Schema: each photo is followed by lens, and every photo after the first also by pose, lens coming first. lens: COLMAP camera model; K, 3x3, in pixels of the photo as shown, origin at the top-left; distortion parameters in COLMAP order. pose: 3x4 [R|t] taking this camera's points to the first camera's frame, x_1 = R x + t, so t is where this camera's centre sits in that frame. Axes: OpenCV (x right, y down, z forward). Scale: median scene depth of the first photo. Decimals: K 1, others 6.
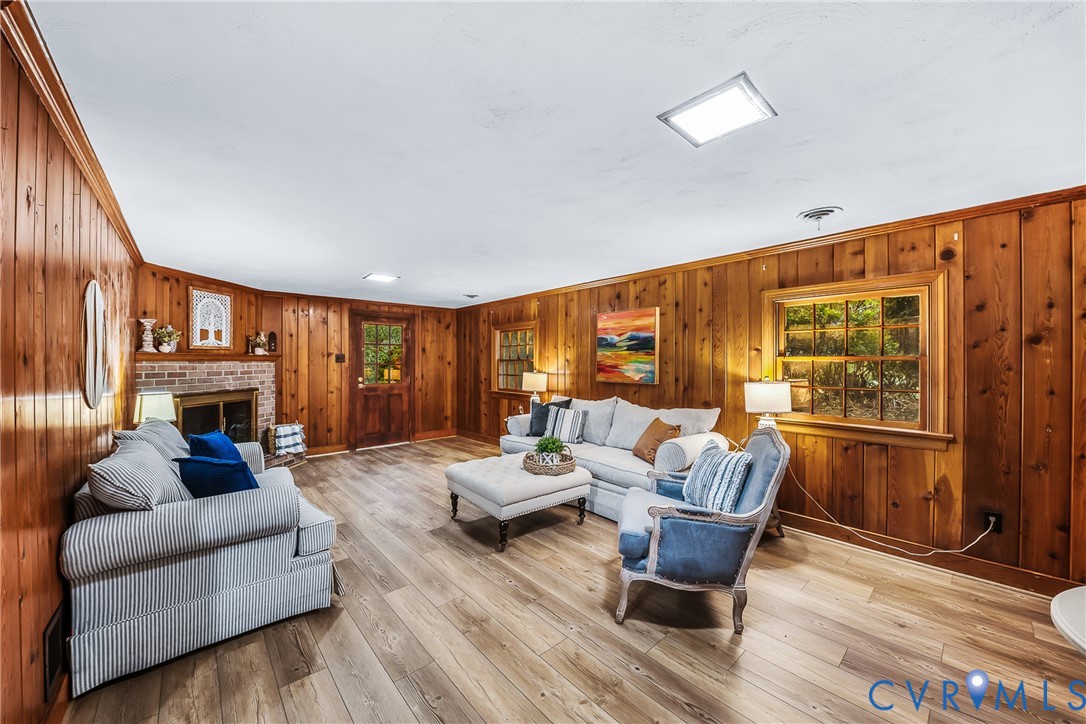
lens RADIAL K [[395.9, 0, 544.5], [0, 395.9, 359.3], [0, 0, 1]] dist [-0.018669, -0.000861]
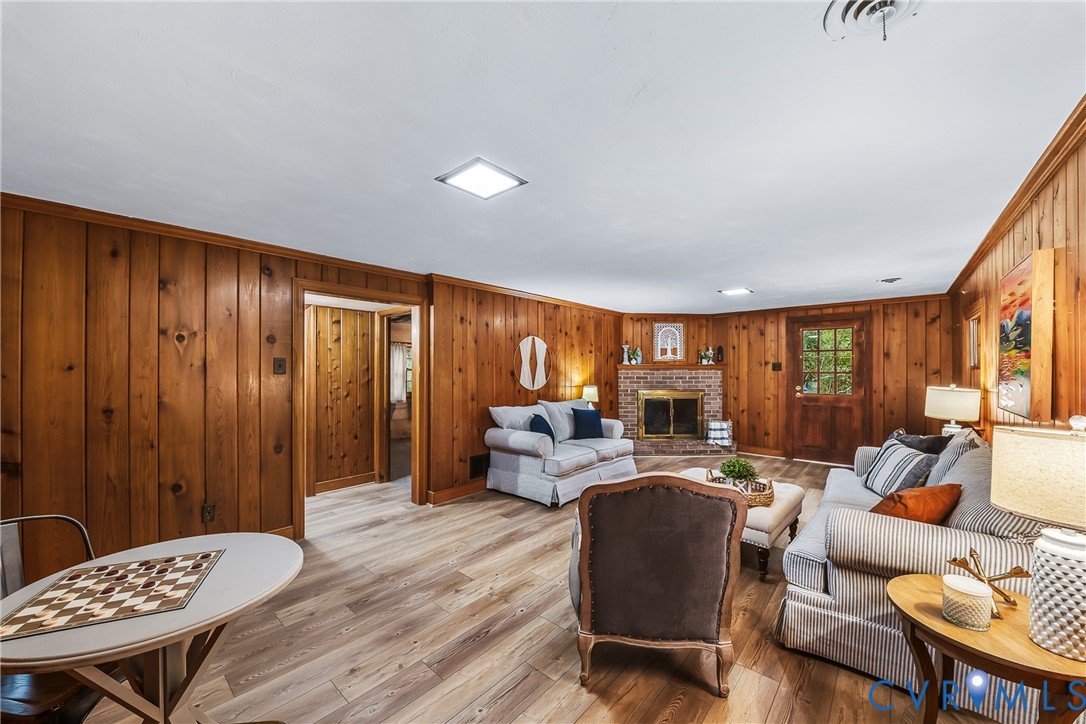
lens RADIAL K [[395.9, 0, 538.4], [0, 395.9, 369.7], [0, 0, 1]] dist [-0.018669, -0.000861]
pose [[0.107131, 0.001968, -0.994243, 0.523684], [0.007076, 0.999971, 0.002742, -0.002060], [0.994220, -0.007329, 0.107114, 0.315348]]
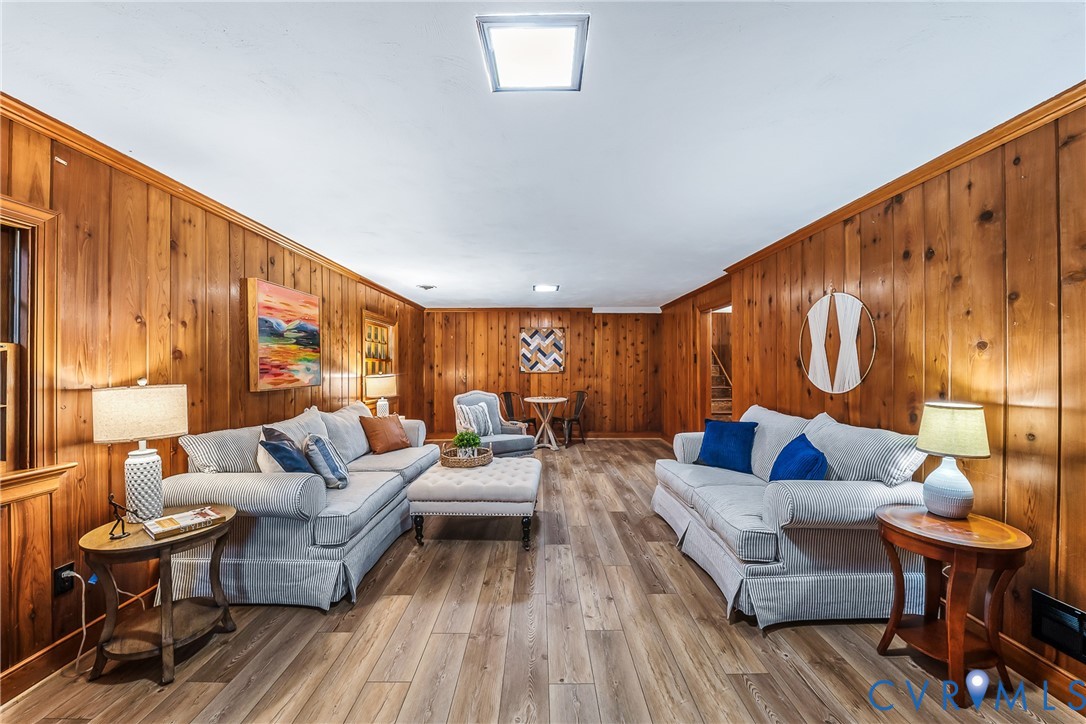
lens RADIAL K [[395.9, 0, 540.9], [0, 395.9, 365.3], [0, 0, 1]] dist [-0.018669, -0.000861]
pose [[-0.746185, 0.002800, 0.665733, -0.536224], [-0.001924, 0.999978, -0.006362, 0.017826], [-0.665736, -0.006028, -0.746163, 1.072475]]
